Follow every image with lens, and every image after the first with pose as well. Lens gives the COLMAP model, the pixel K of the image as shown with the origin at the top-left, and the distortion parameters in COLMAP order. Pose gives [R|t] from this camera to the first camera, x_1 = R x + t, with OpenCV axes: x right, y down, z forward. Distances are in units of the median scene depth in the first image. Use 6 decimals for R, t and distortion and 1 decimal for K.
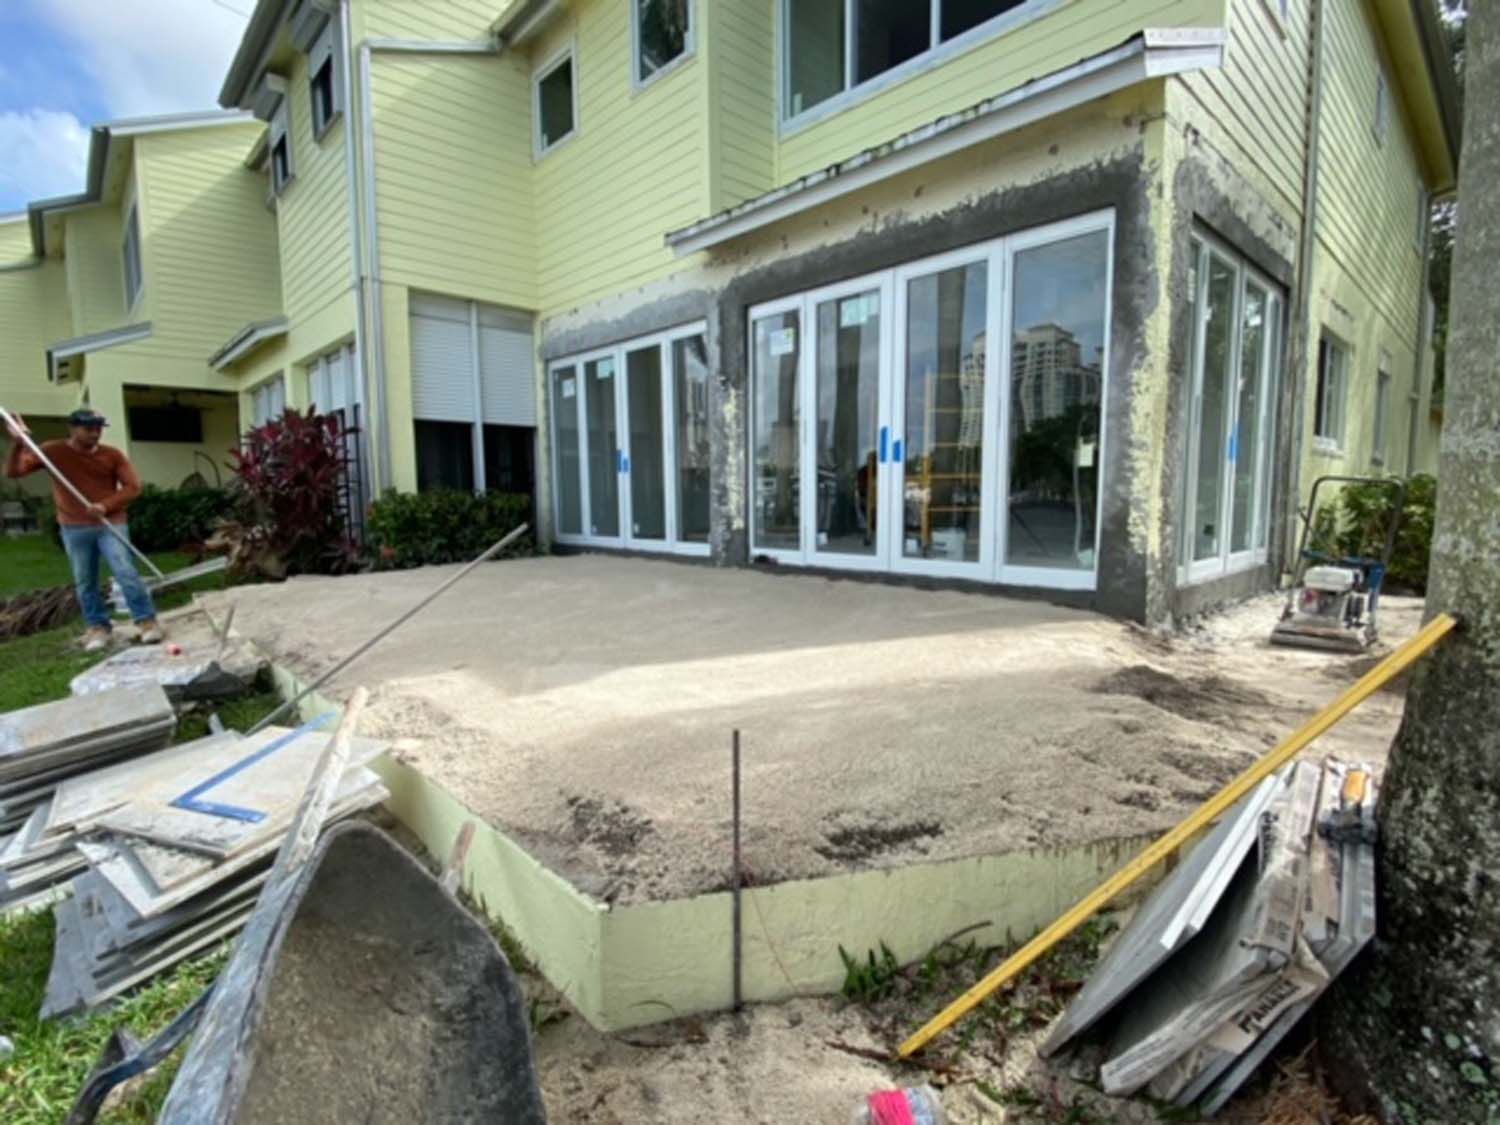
lens RADIAL K [[729.0, 0, 755.9], [0, 729.0, 573.5], [0, 0, 1]] dist [-0.002205, -0.008339]
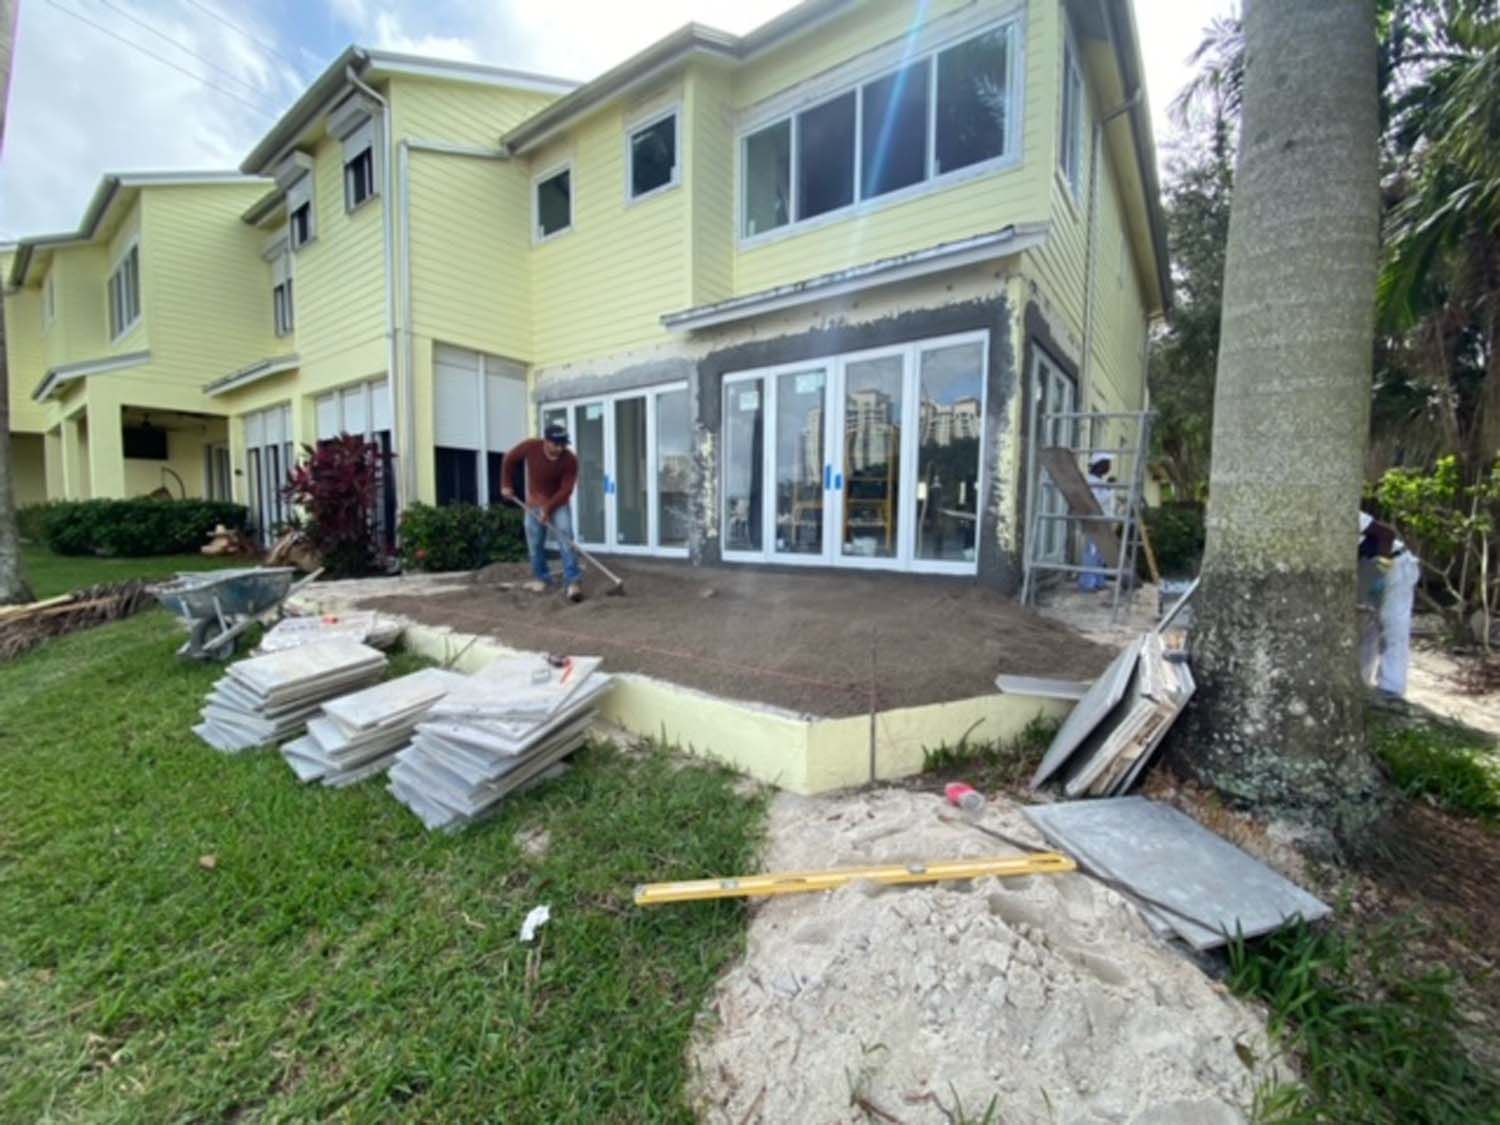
lens RADIAL K [[605.2, 0, 753.0], [0, 605.2, 569.4], [0, 0, 1]] dist [-0.002373, -0.009024]
pose [[0.984104, 0.001378, 0.177587, -0.135611], [0.002869, 0.999716, -0.023655, 0.024103], [-0.177569, 0.023788, 0.983821, -0.101190]]
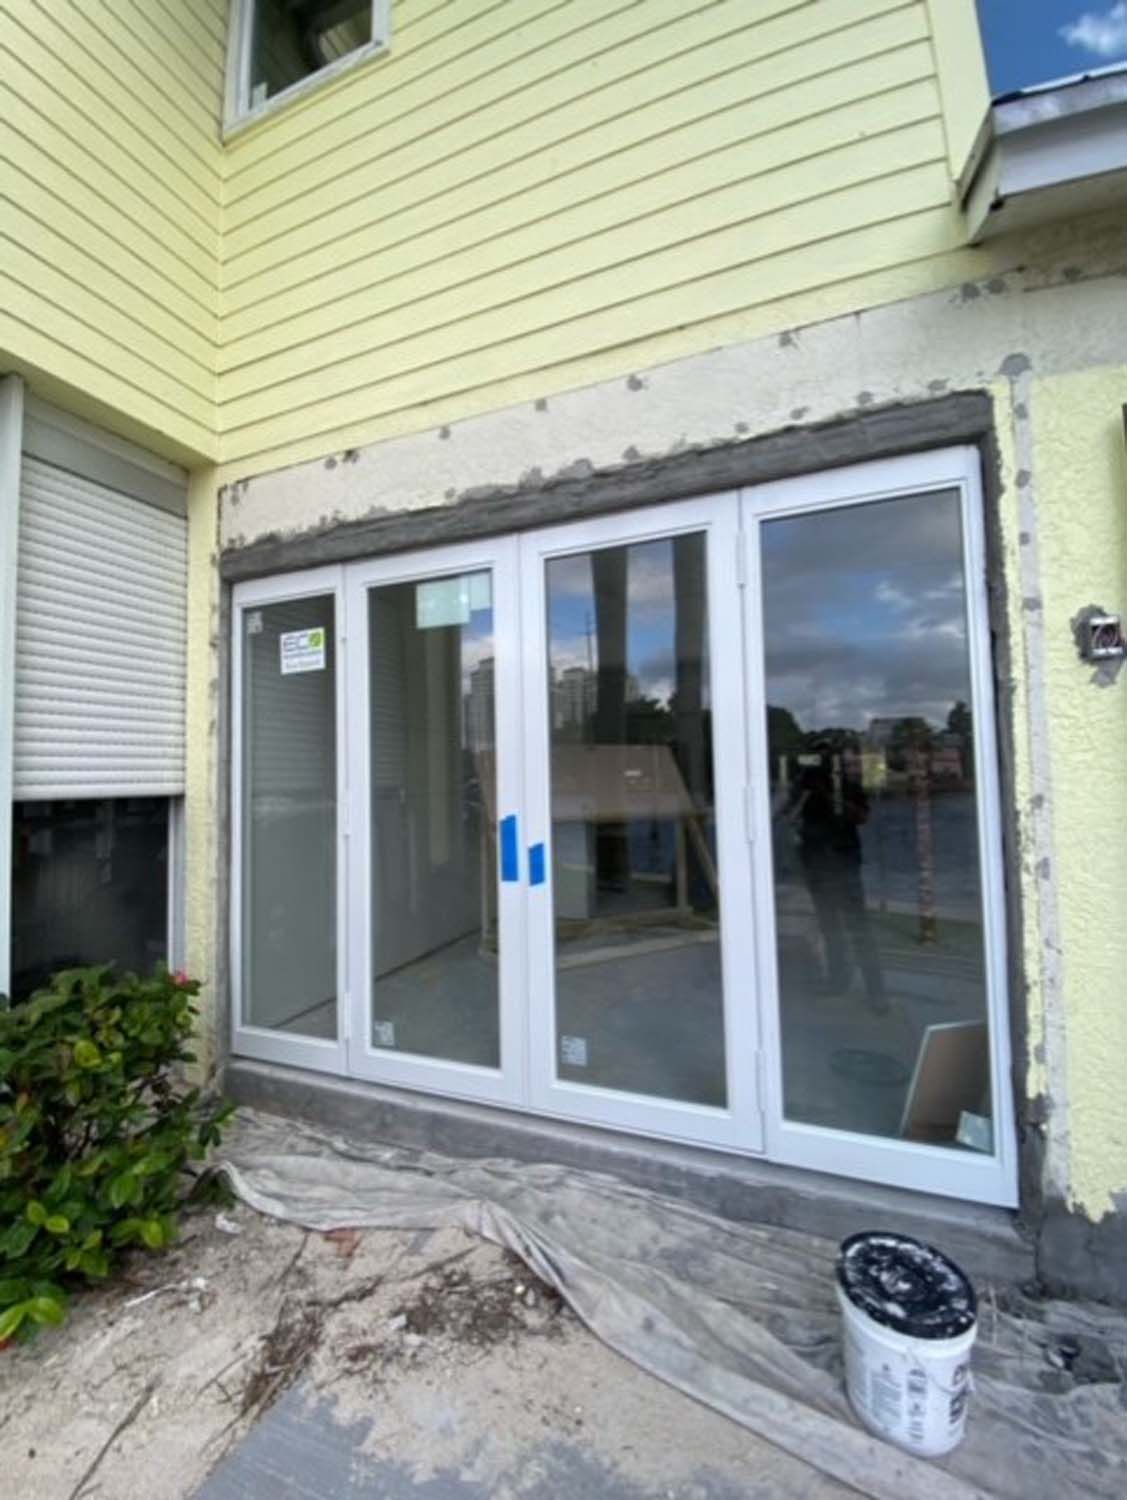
lens RADIAL K [[632.6, 0, 551.6], [0, 632.6, 764.8], [0, 0, 1]] dist [-0.008283, -0.003291]
pose [[0.915215, 0.015188, 0.402679, -0.326353], [0.051997, 0.986484, -0.155387, -0.164208], [-0.399596, 0.163151, 0.902056, 0.790224]]
